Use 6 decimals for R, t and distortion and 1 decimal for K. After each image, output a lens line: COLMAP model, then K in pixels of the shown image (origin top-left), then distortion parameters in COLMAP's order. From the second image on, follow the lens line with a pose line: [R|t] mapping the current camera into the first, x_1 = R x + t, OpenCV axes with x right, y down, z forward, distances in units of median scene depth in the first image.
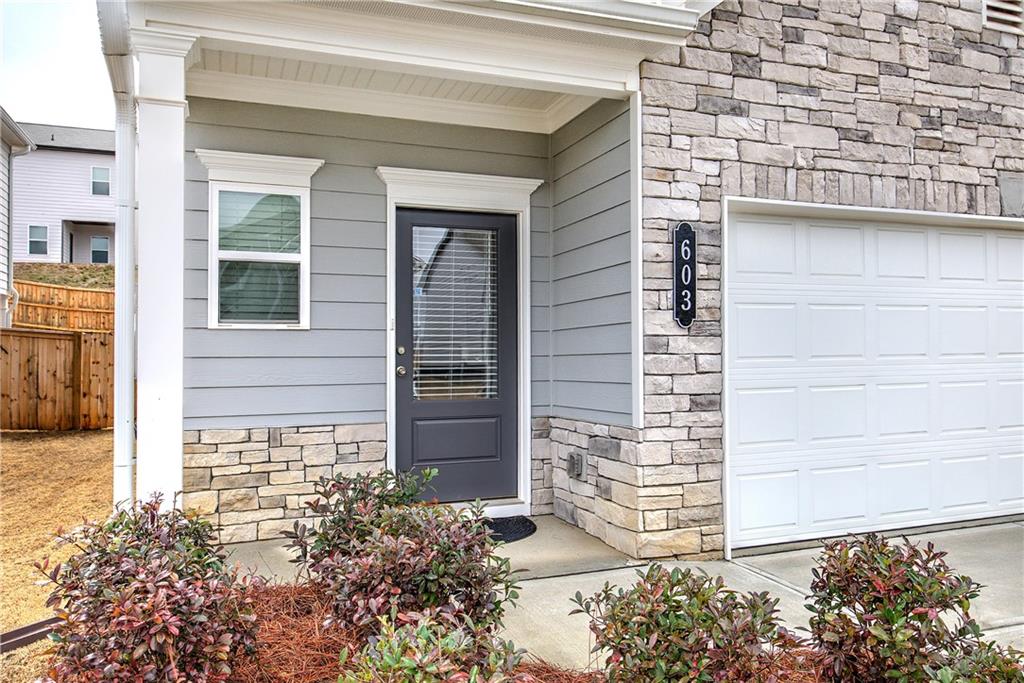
lens RADIAL K [[764.8, 0, 514.5], [0, 764.8, 344.6], [0, 0, 1]] dist [0.011592, -0.006475]
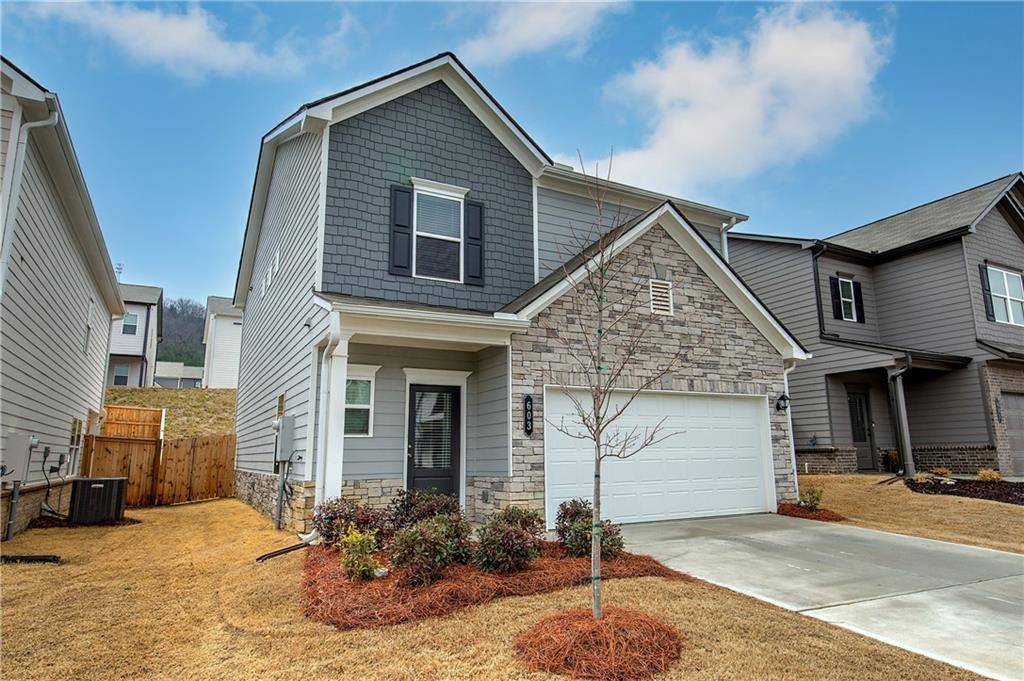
lens RADIAL K [[610.1, 0, 512.9], [0, 610.1, 339.8], [0, 0, 1]] dist [0.022726, -0.000675]
pose [[0.992642, 0.019160, 0.119564, -0.073823], [0.002076, 0.984565, -0.175007, 0.015871], [-0.121072, 0.173967, 0.977280, -0.985968]]
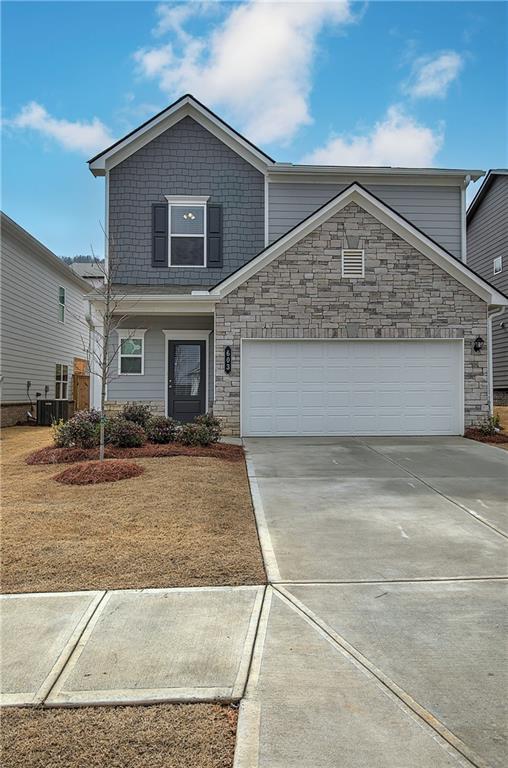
lens RADIAL K [[575.1, 0, 254.4], [0, 575.1, 378.5], [0, 0, 1]] dist [0.010762, 0.006228]
pose [[0.946322, -0.001608, -0.323221, 1.195496], [-0.003410, 0.999882, -0.014958, 0.038605], [0.323207, 0.015258, 0.946205, -1.533178]]
